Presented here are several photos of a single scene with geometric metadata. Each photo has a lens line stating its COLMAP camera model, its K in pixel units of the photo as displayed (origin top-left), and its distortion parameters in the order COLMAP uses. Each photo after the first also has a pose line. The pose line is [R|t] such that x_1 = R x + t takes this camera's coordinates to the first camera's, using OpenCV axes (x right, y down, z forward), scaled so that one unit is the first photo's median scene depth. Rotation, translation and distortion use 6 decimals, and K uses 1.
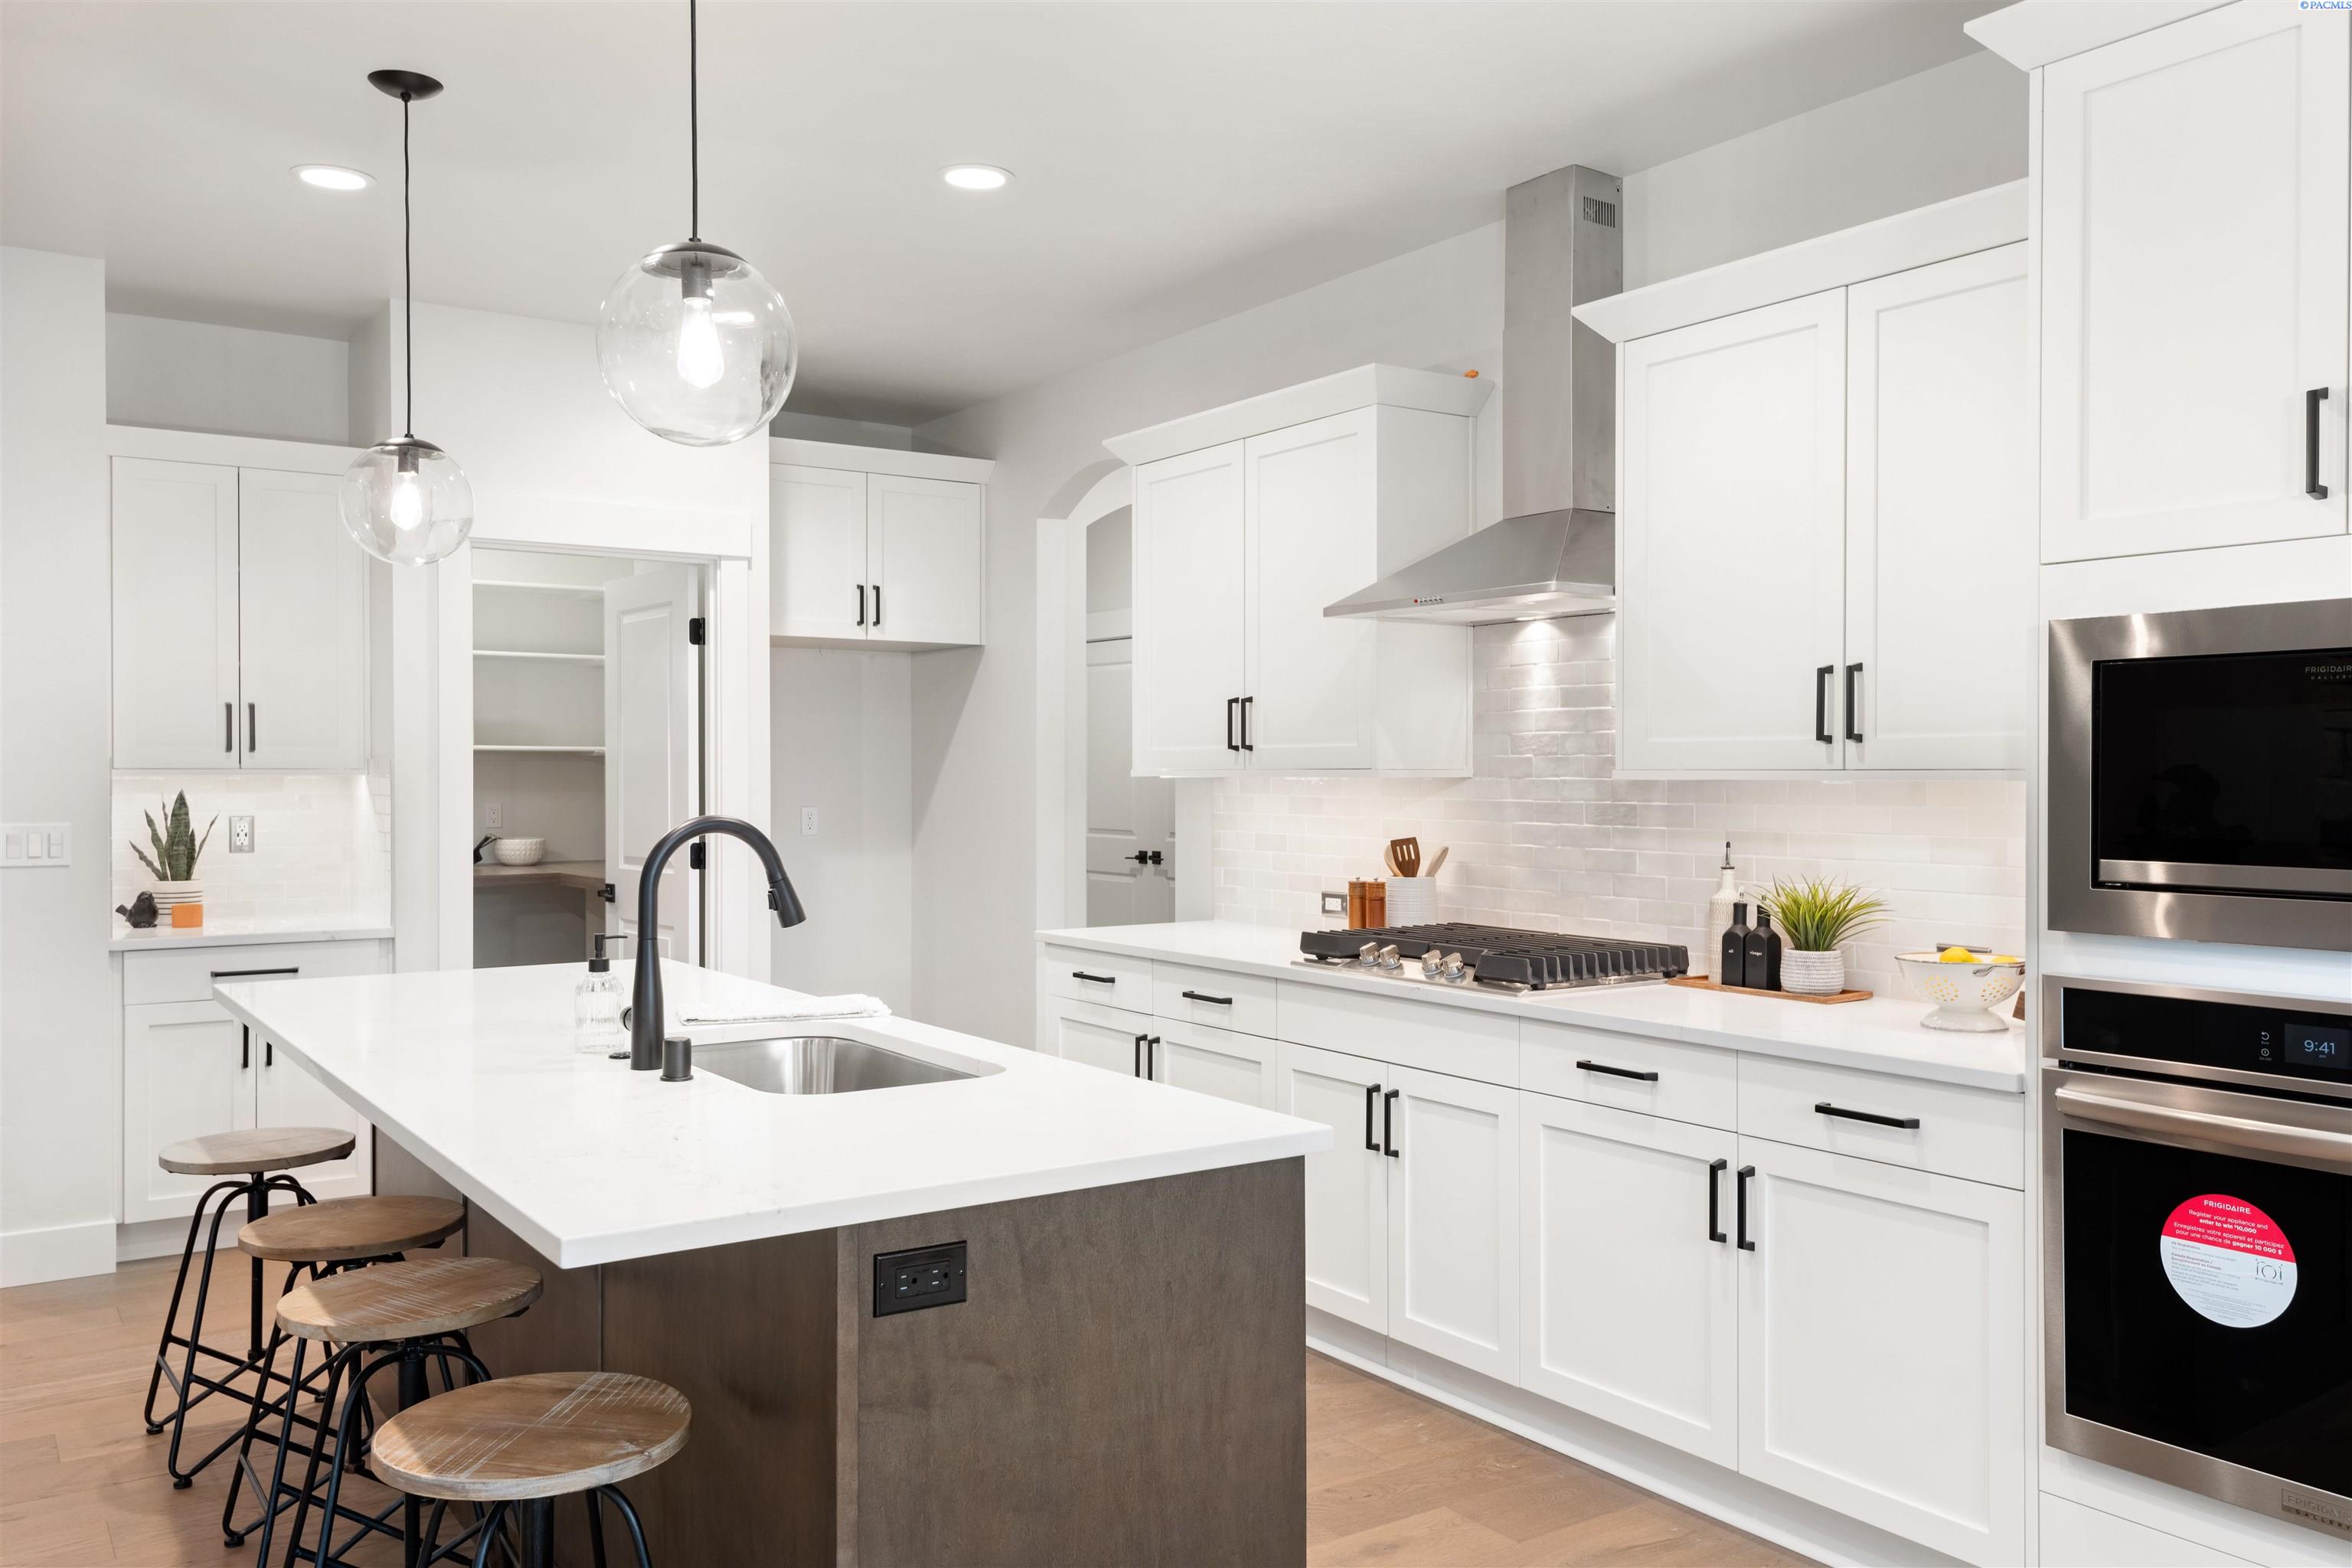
lens RADIAL K [[1835.2, 0, 1161.6], [0, 1835.2, 777.7], [0, 0, 1]] dist [0.024888, 0.001602]
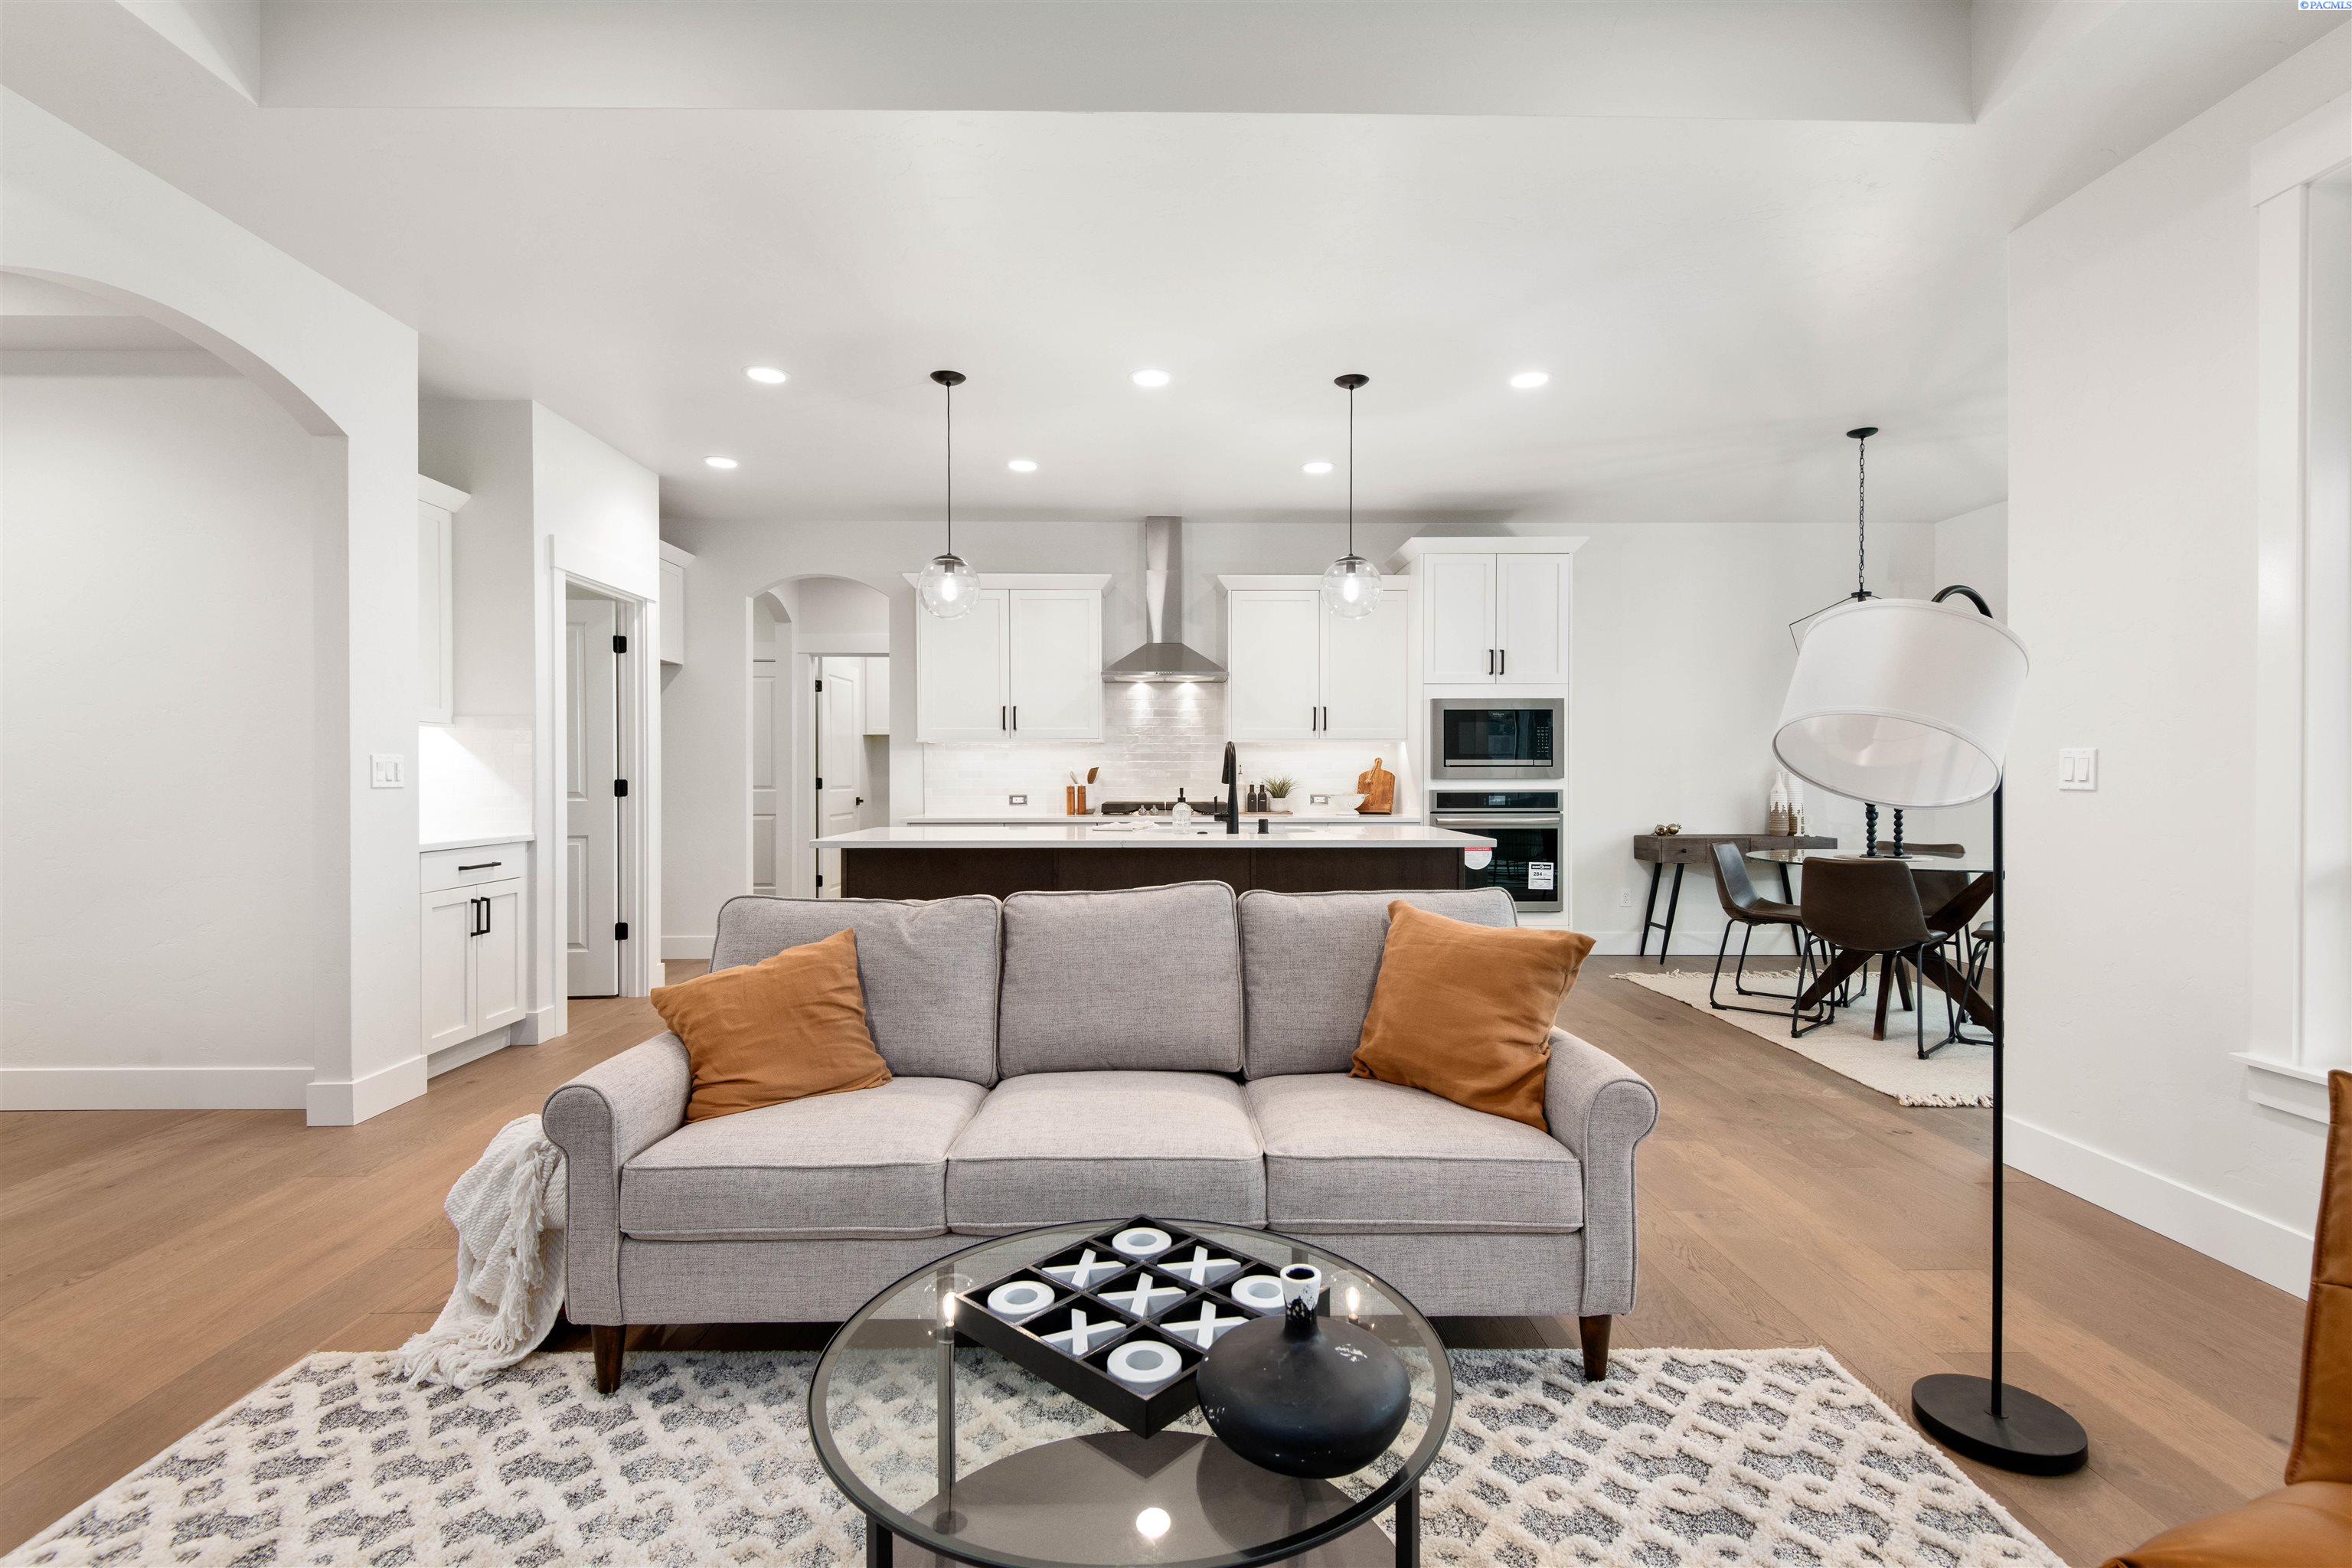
lens RADIAL K [[1091.2, 0, 1162.1], [0, 1091.2, 776.9], [0, 0, 1]] dist [0.007276, 0.000005]
pose [[0.549883, -0.001913, 0.835239, -1.375398], [0.003270, 0.999995, 0.000137, 0.061030], [-0.835235, 0.002656, 0.549886, 0.174776]]
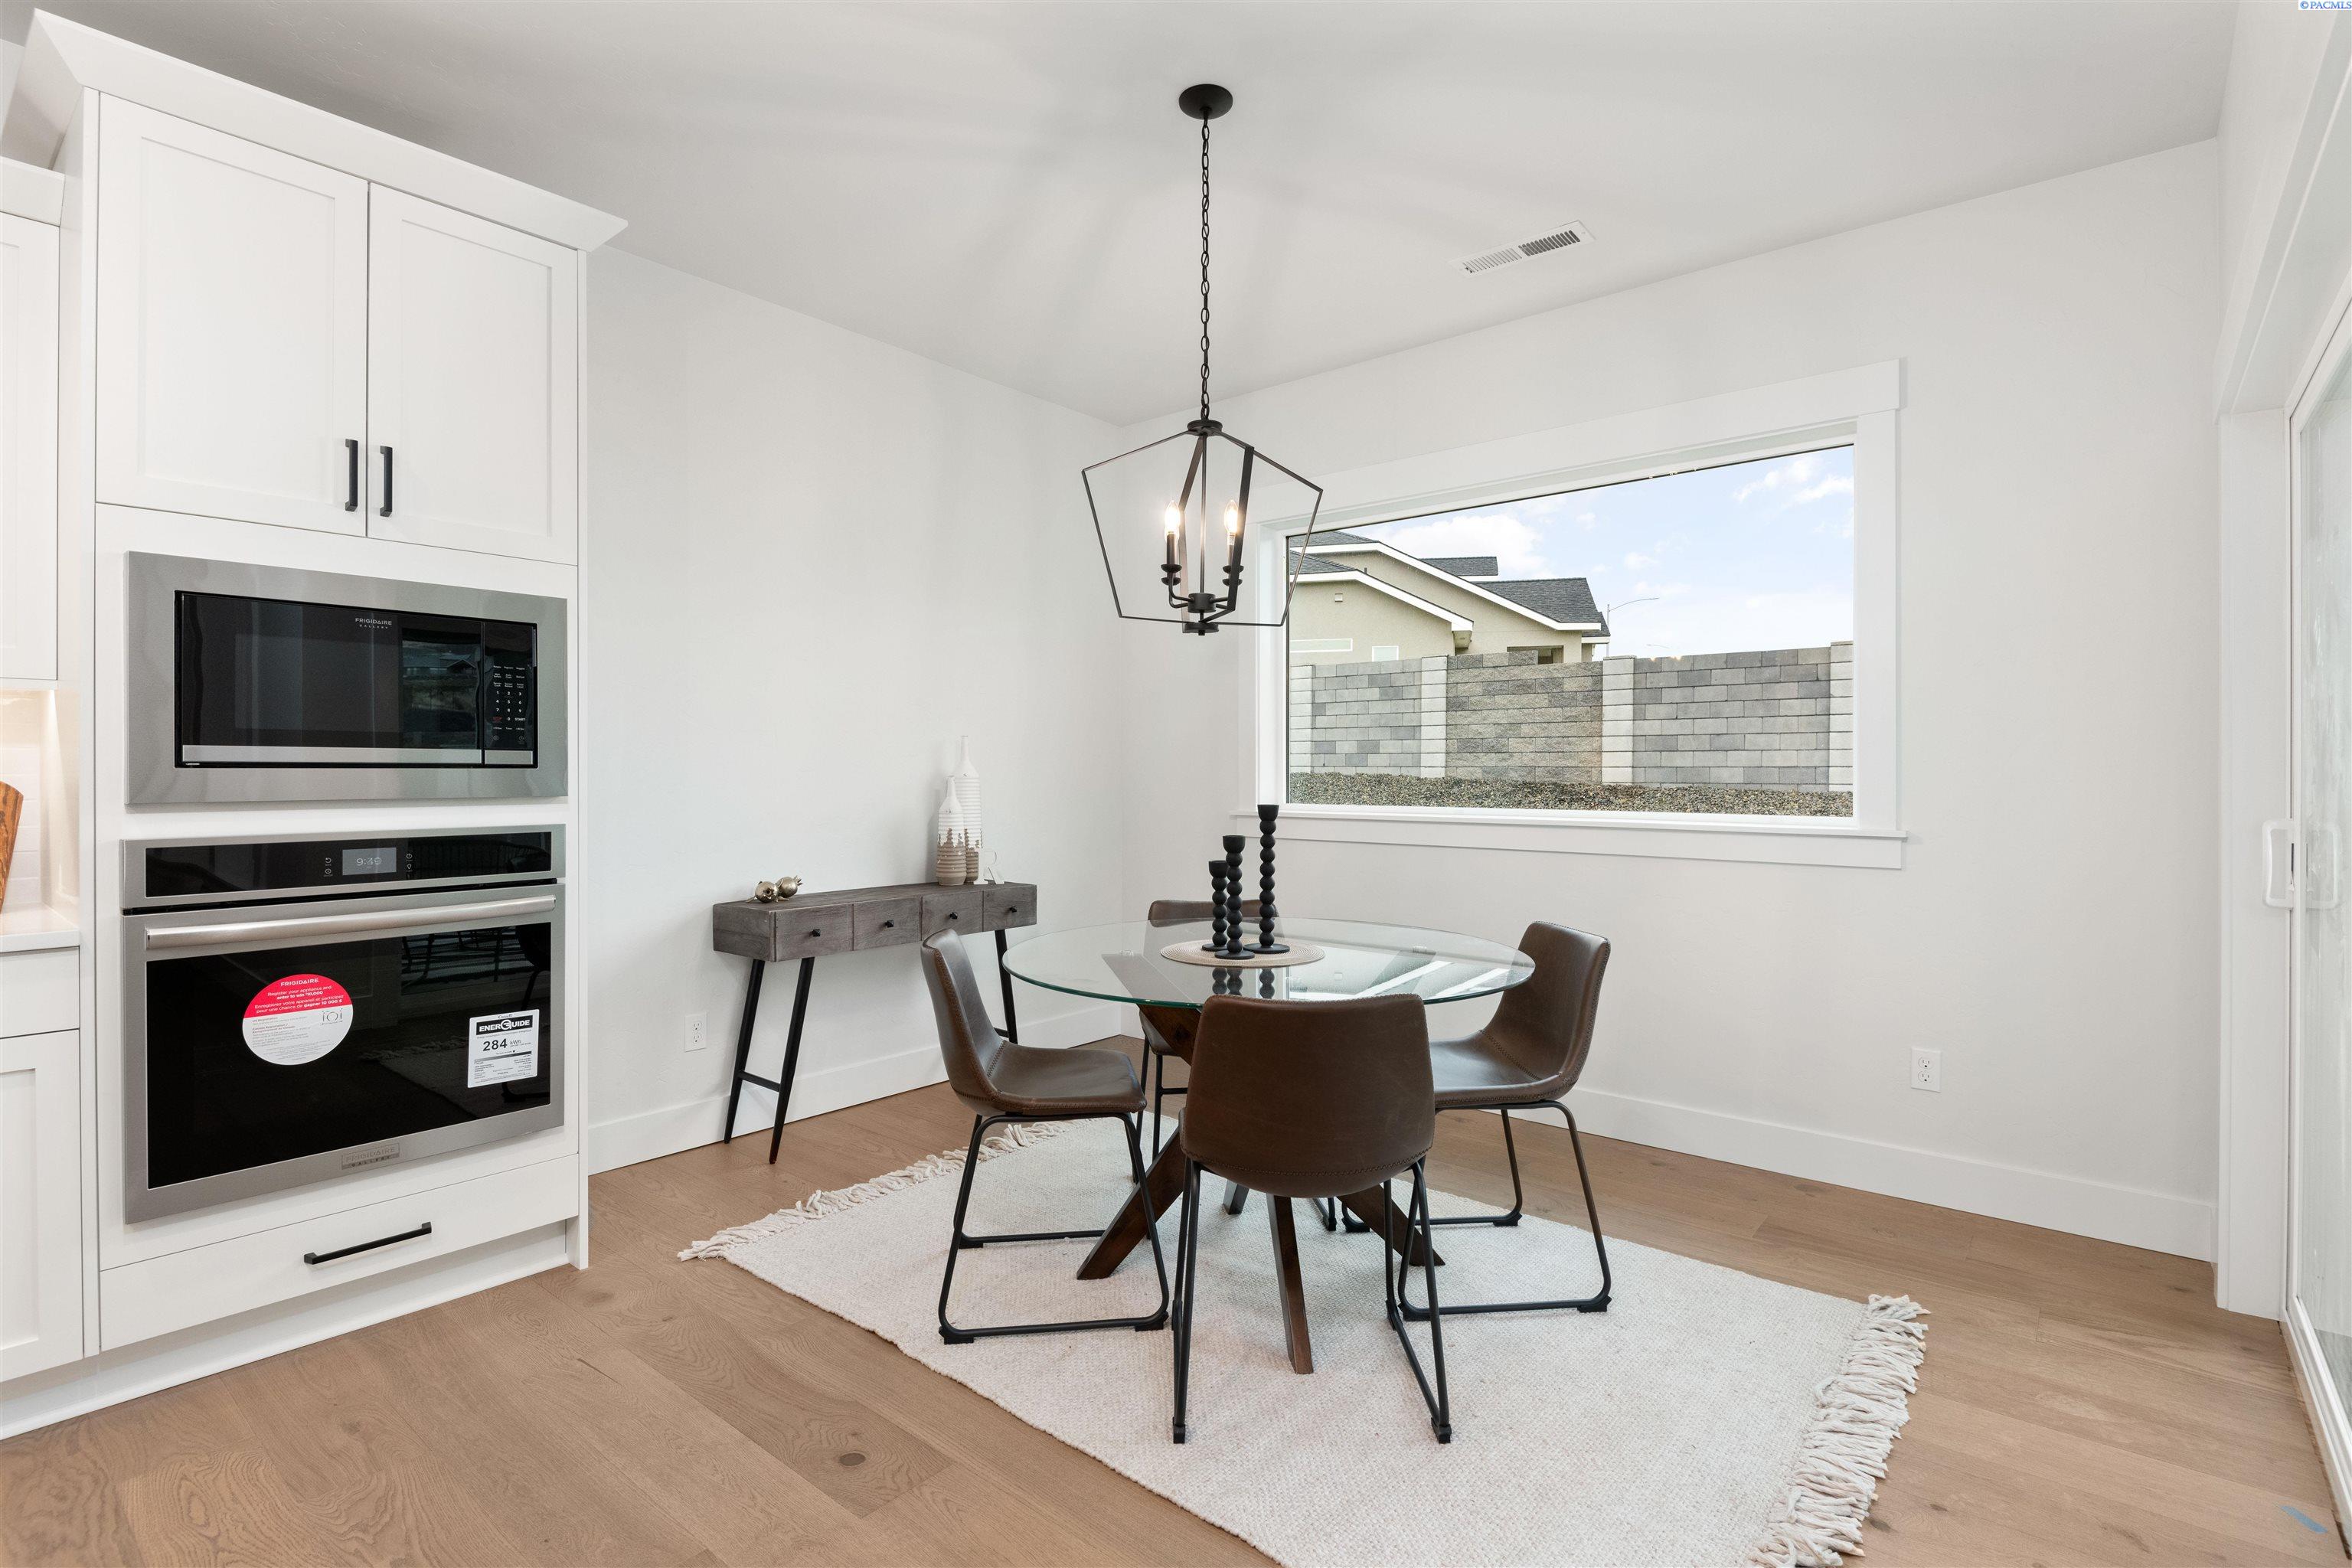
lens RADIAL K [[1110.7, 0, 1155.4], [0, 1110.7, 777.5], [0, 0, 1]] dist [0.015945, -0.001546]
pose [[-0.266307, -0.005532, 0.963872, -0.331285], [0.002038, 0.999978, 0.006302, 0.049100], [-0.963886, 0.003643, -0.266290, 0.431230]]
